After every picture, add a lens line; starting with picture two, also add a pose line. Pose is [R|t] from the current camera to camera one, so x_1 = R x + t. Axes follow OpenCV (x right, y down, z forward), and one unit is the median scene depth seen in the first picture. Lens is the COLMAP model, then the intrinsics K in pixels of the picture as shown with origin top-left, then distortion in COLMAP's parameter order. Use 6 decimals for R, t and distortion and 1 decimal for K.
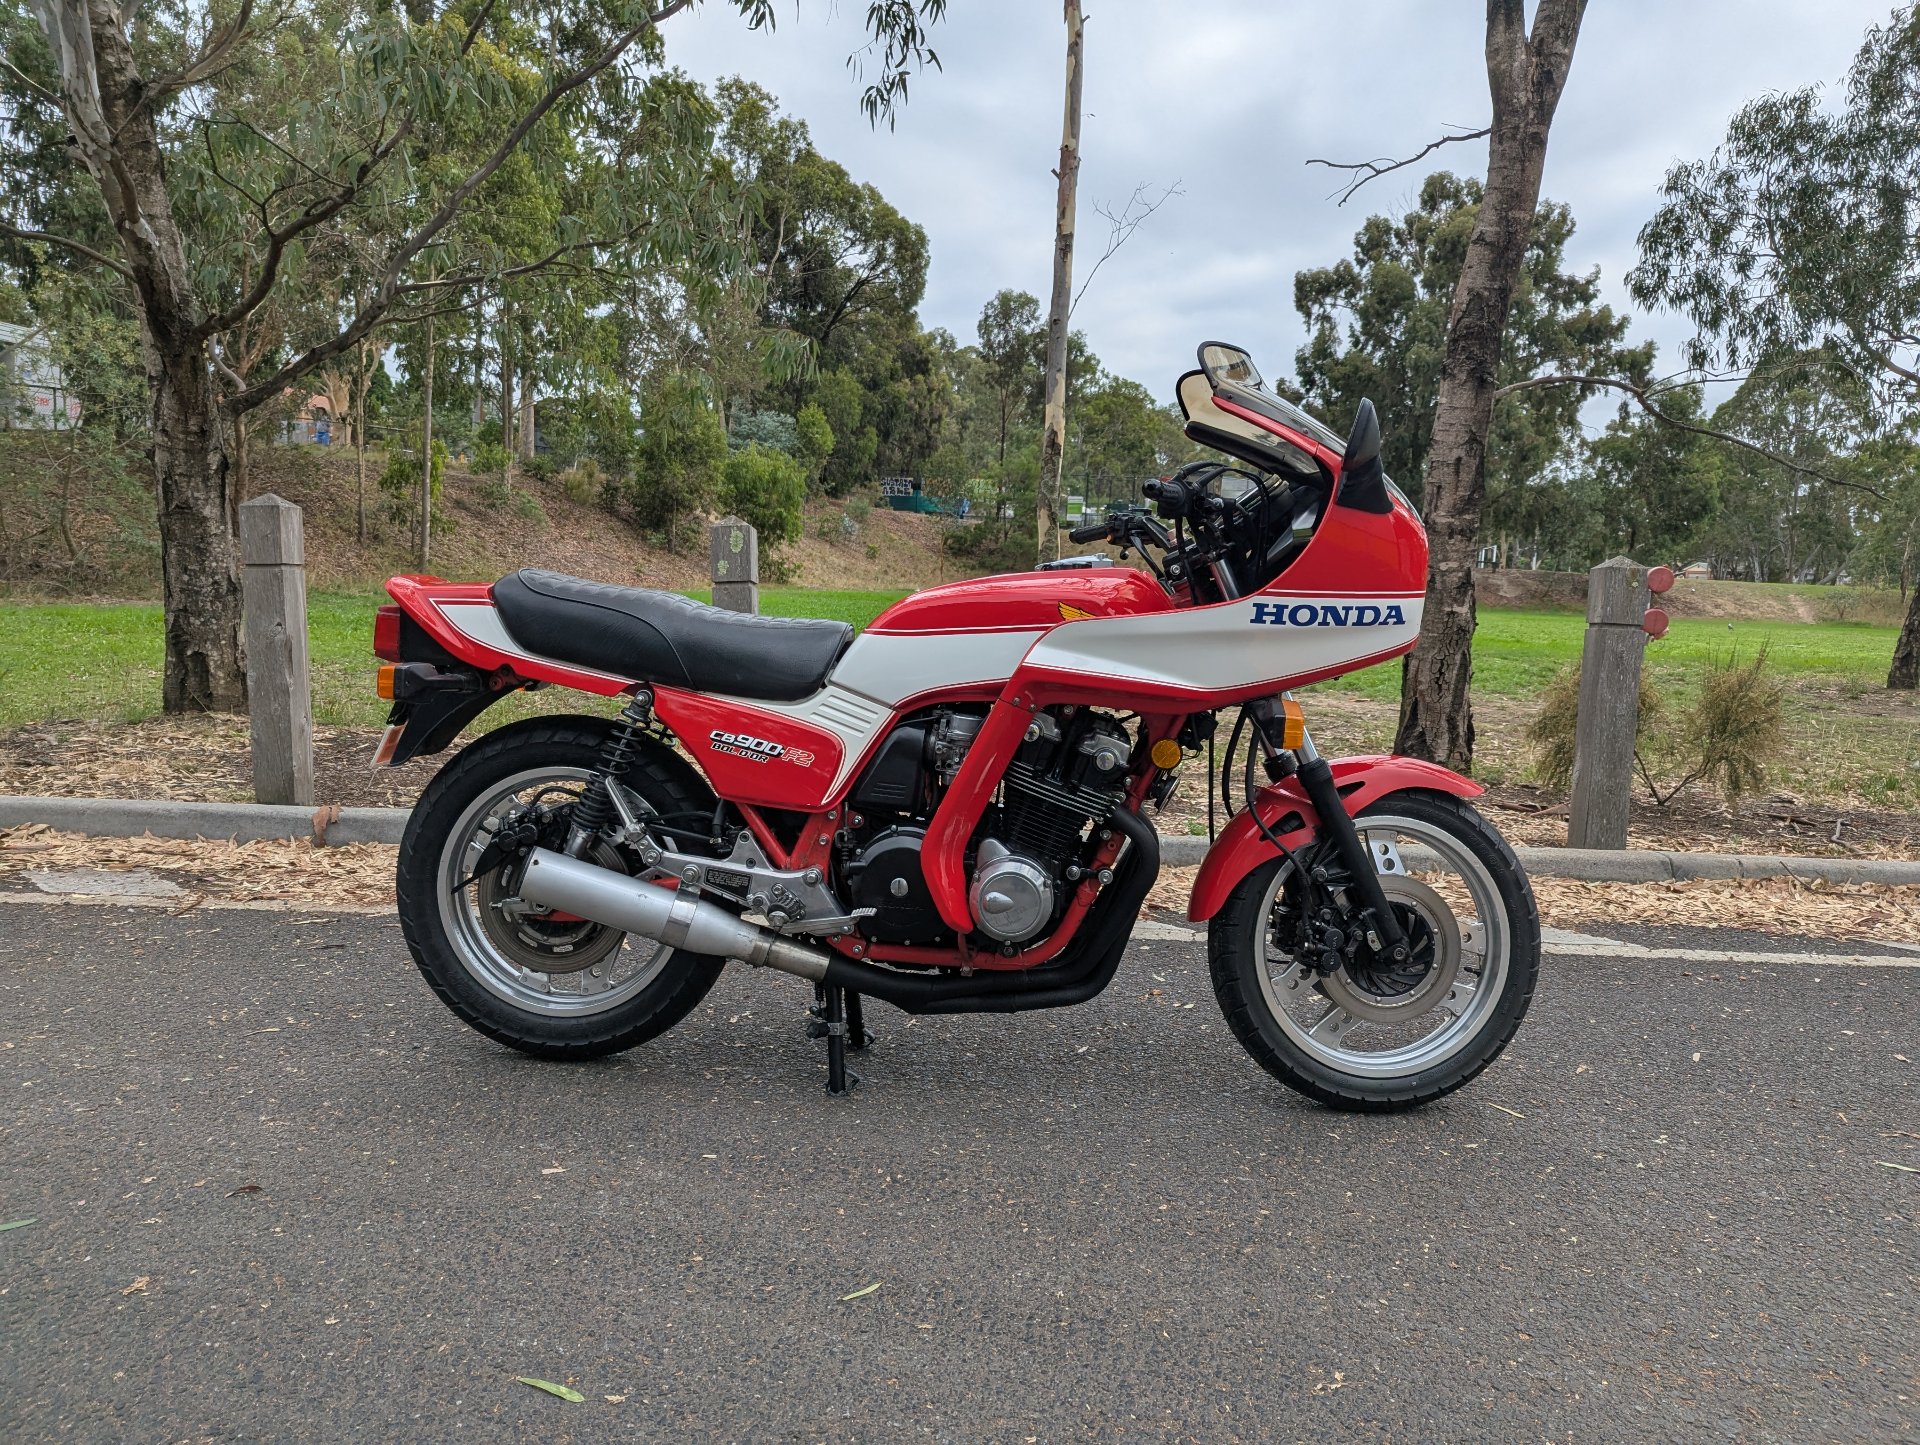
lens RADIAL K [[1333.7, 0, 960.0], [0, 1333.7, 722.5], [0, 0, 1]] dist [0.060654, -0.046099]
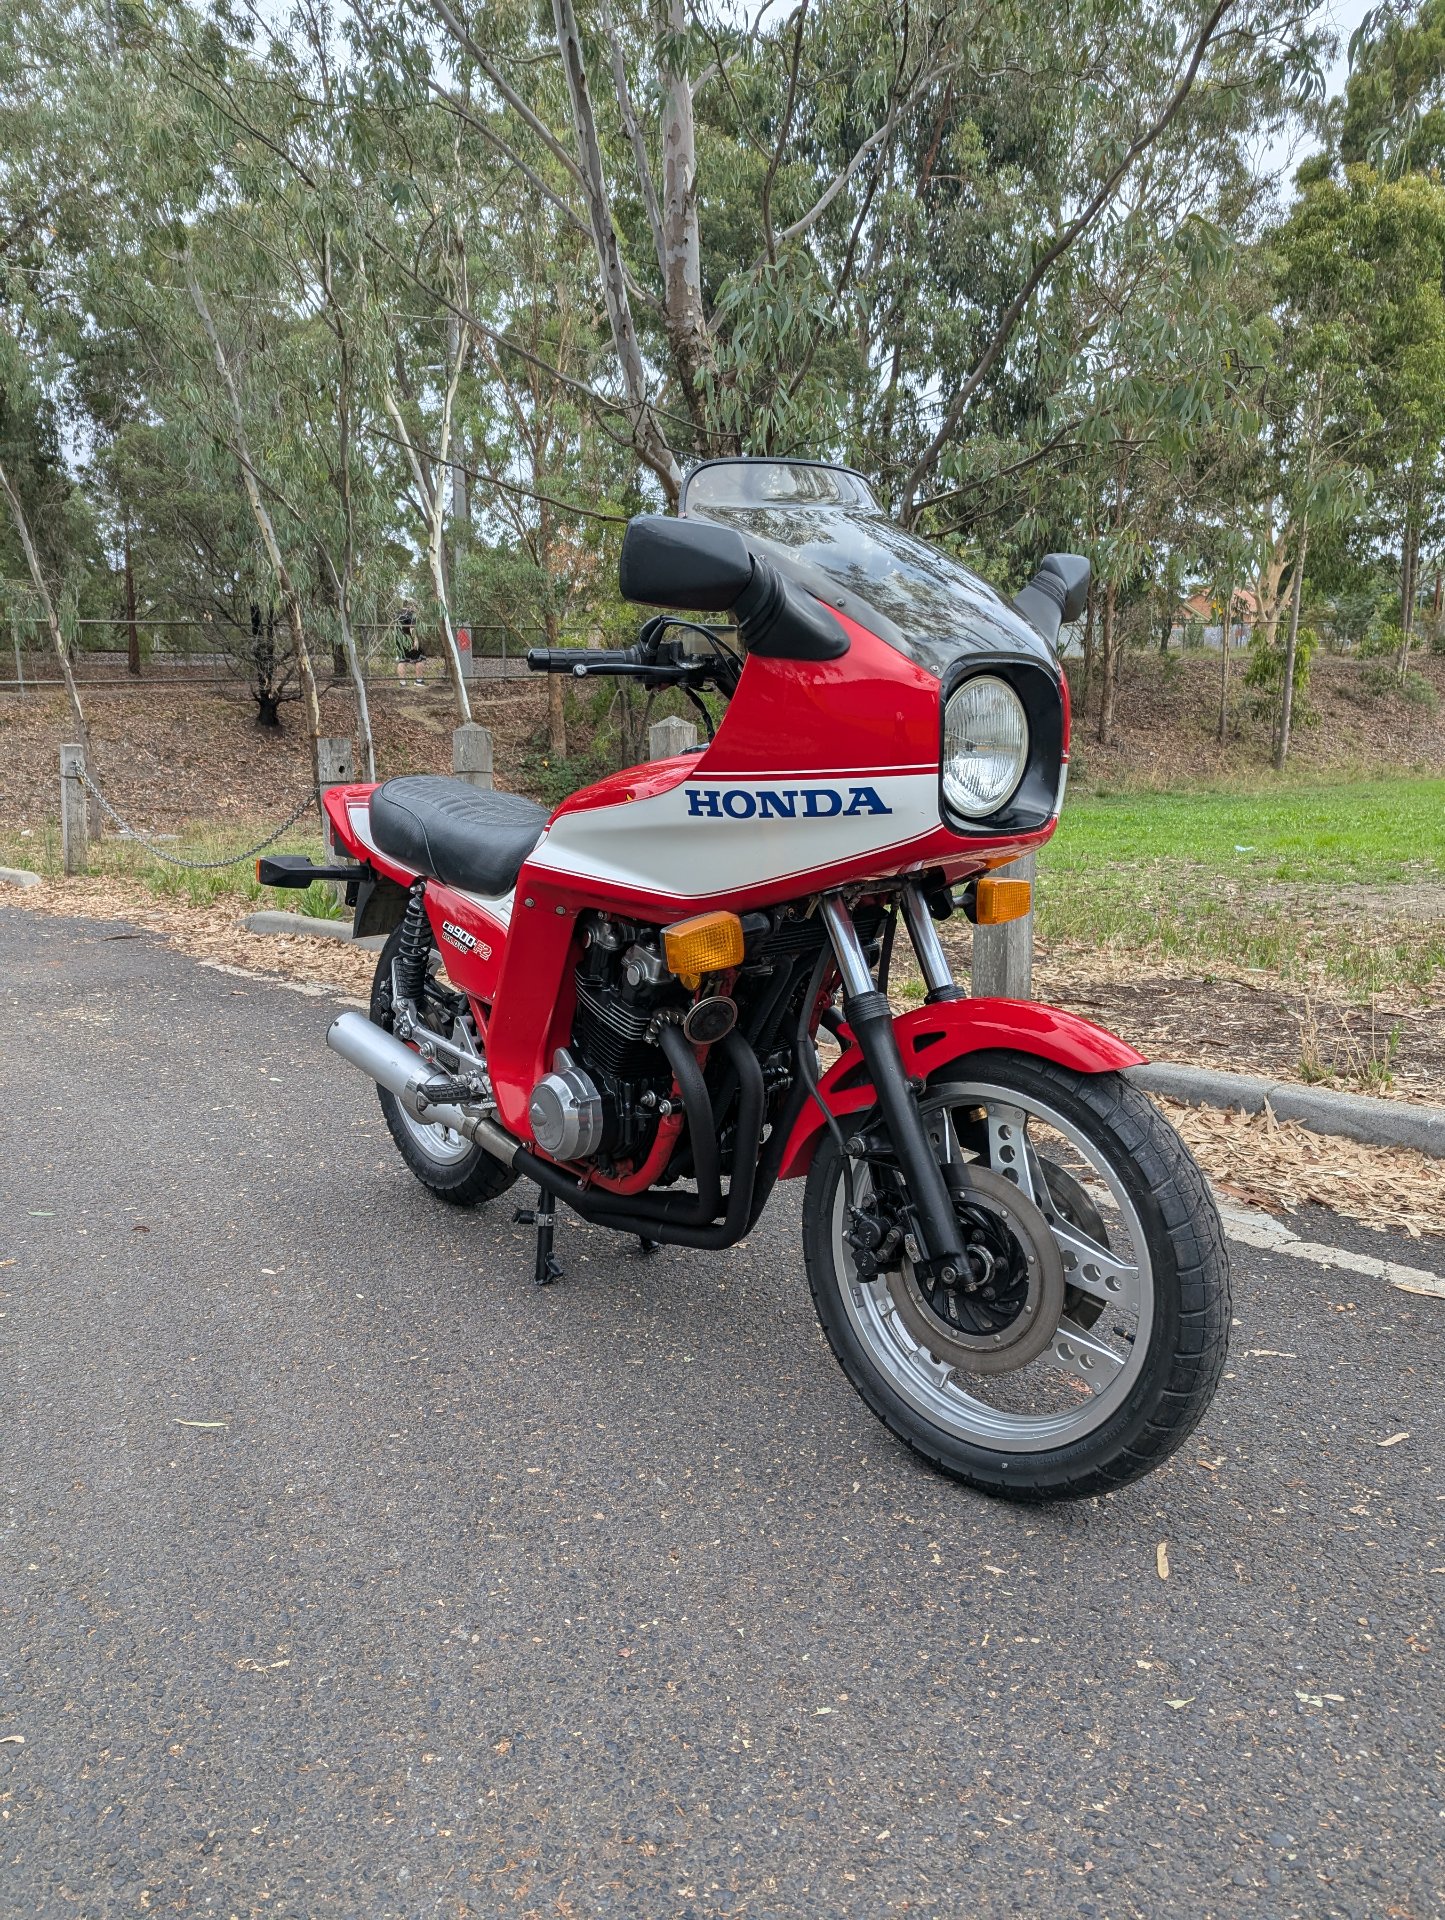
lens RADIAL K [[1331.4, 0, 724.3], [0, 1331.4, 993.4], [0, 0, 1]] dist [0.049297, -0.032309]
pose [[0.670885, 0.083717, -0.736820, 0.196085], [-0.043393, 0.996336, 0.073693, -0.006472], [0.740290, -0.017467, 0.672060, 0.111947]]
